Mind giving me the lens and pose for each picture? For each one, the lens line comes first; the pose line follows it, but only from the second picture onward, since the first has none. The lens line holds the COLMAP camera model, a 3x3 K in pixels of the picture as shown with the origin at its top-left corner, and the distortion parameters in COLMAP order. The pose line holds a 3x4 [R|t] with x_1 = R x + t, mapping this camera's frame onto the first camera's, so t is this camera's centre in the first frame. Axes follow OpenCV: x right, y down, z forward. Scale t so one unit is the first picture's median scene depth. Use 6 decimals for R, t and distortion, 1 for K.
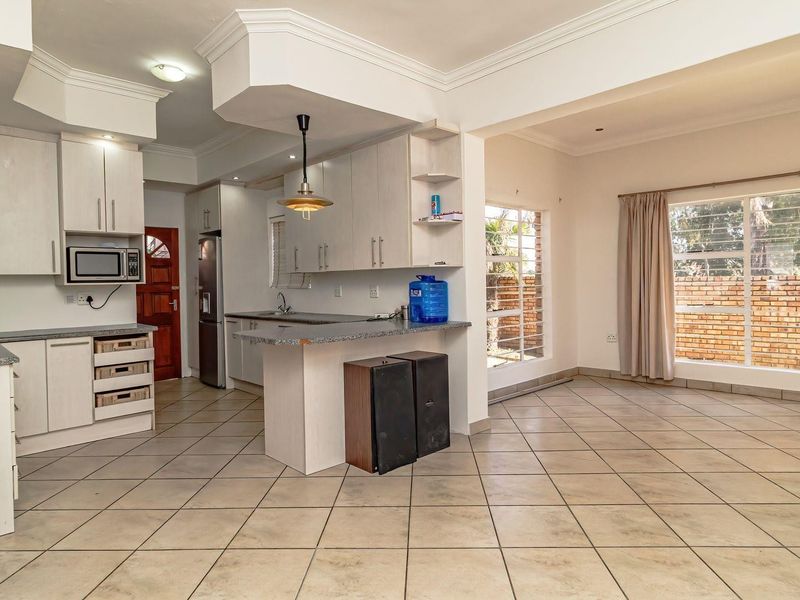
lens RADIAL K [[496.2, 0, 402.6], [0, 496.2, 295.8], [0, 0, 1]] dist [0.001806, 0.001266]
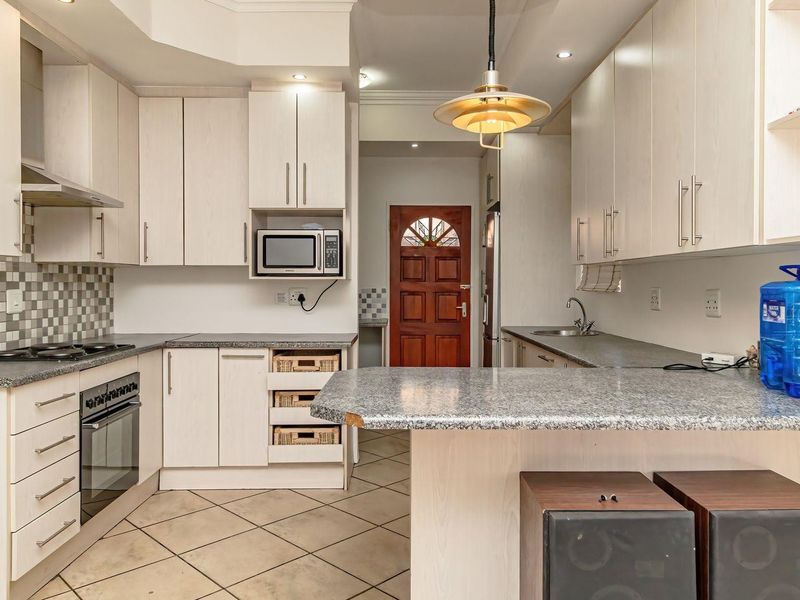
lens RADIAL K [[598.8, 0, 403.9], [0, 598.8, 291.7], [0, 0, 1]] dist [0.000930, -0.002429]
pose [[0.742214, 0.028201, -0.669569, 0.116661], [-0.035244, 0.999374, 0.003023, -0.012664], [0.669236, 0.021355, 0.742743, 0.449874]]
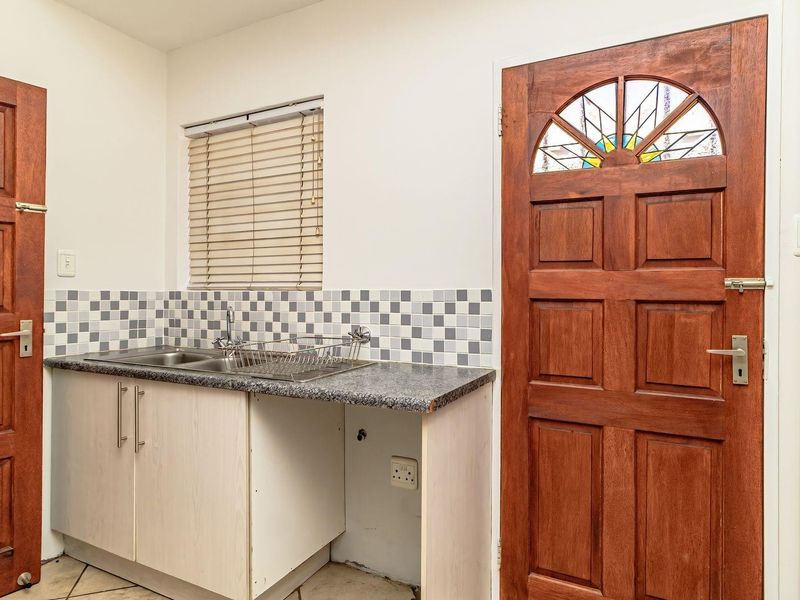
lens RADIAL K [[496.2, 0, 401.2], [0, 496.2, 296.8], [0, 0, 1]] dist [0.001806, 0.001266]
pose [[0.348878, 0.021834, -0.936914, -0.484774], [-0.034185, 0.999360, 0.010560, -0.009916], [0.936545, 0.028344, 0.349401, 1.255986]]
